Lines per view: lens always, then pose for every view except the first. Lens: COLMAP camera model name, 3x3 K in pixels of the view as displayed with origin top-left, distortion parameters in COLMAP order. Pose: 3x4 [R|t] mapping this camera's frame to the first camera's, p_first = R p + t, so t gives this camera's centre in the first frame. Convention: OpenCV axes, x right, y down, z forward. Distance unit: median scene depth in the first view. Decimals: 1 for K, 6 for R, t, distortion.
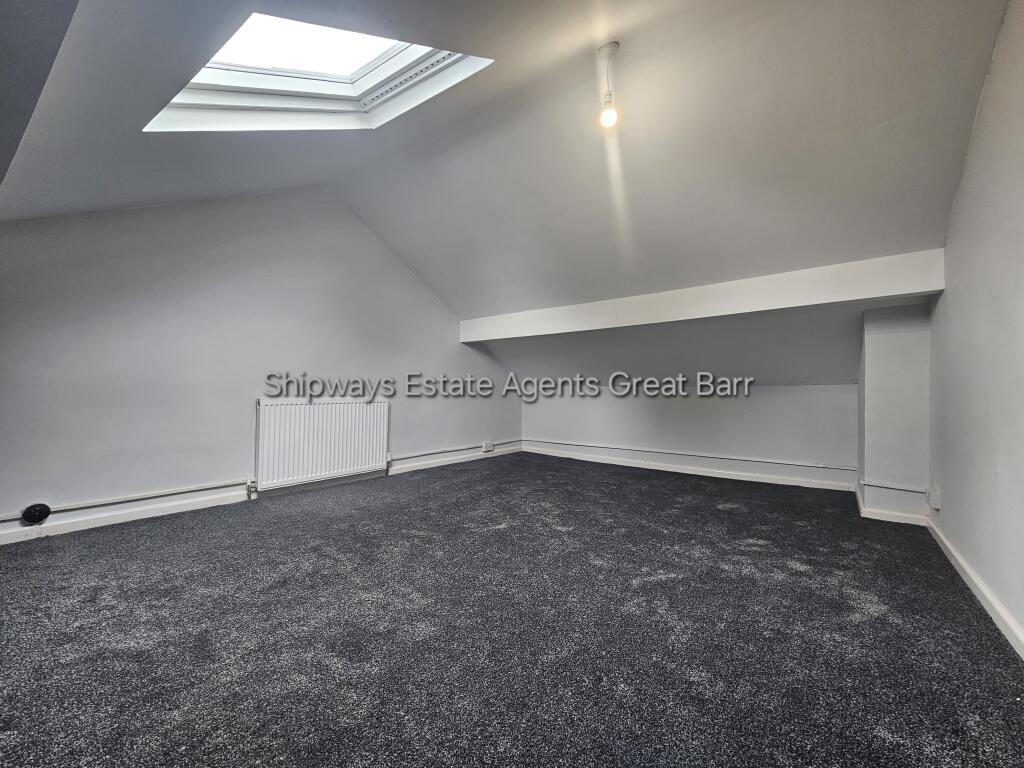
lens RADIAL K [[430.8, 0, 511.1], [0, 430.8, 380.7], [0, 0, 1]] dist [-0.000394, 0.000992]
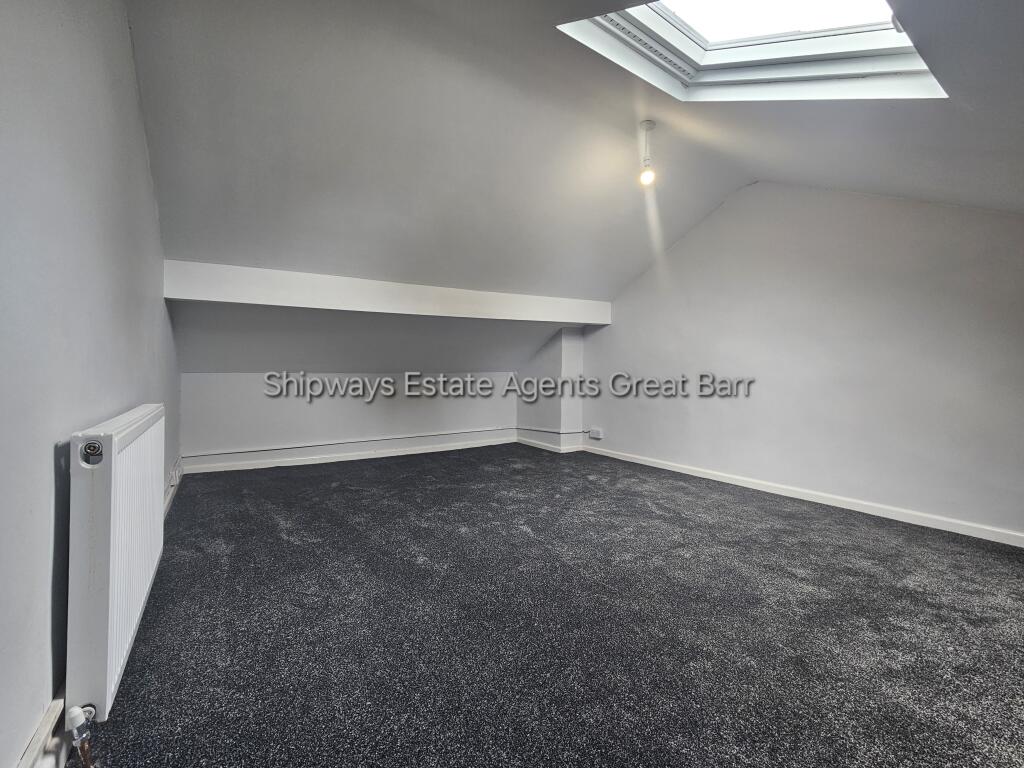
lens RADIAL K [[430.8, 0, 511.1], [0, 430.8, 380.7], [0, 0, 1]] dist [-0.000394, 0.000992]
pose [[0.345336, -0.025838, 0.938123, -0.940161], [-0.017769, 0.999262, 0.034063, -0.017836], [-0.938311, -0.028432, 0.344622, 0.730980]]
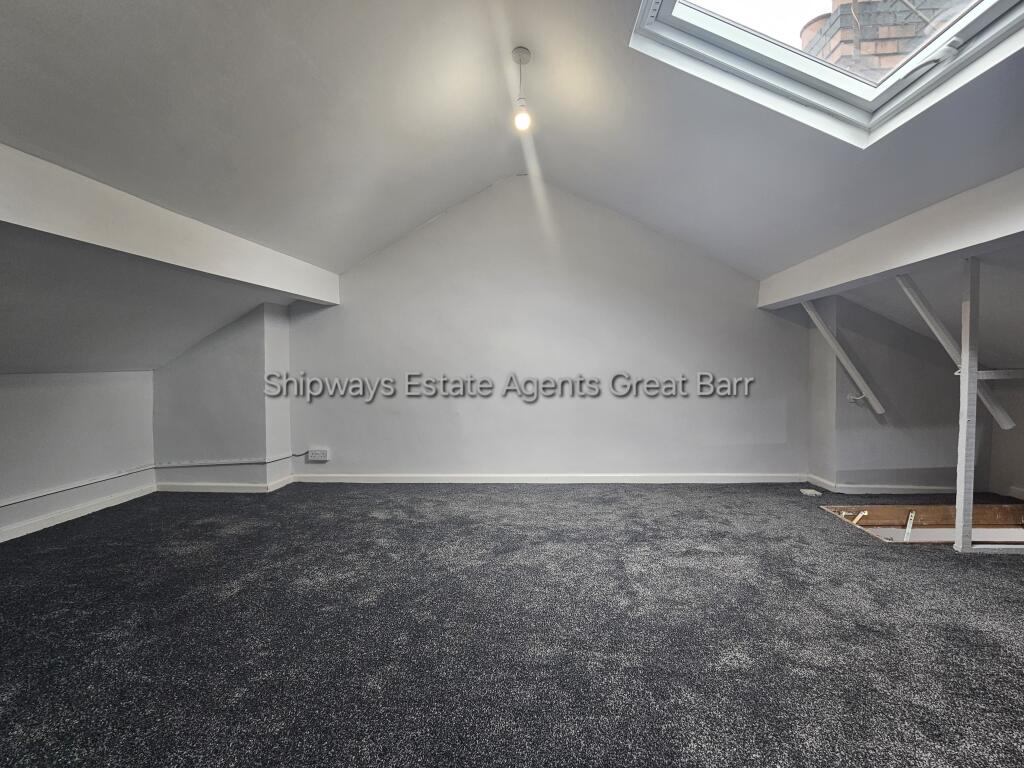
lens RADIAL K [[450.1, 0, 515.4], [0, 450.1, 385.7], [0, 0, 1]] dist [0.004219, 0.000672]
pose [[-0.545803, -0.031027, 0.837339, -0.560754], [-0.011883, 0.999500, 0.029291, 0.005355], [-0.837829, 0.006037, -0.545899, 1.299892]]
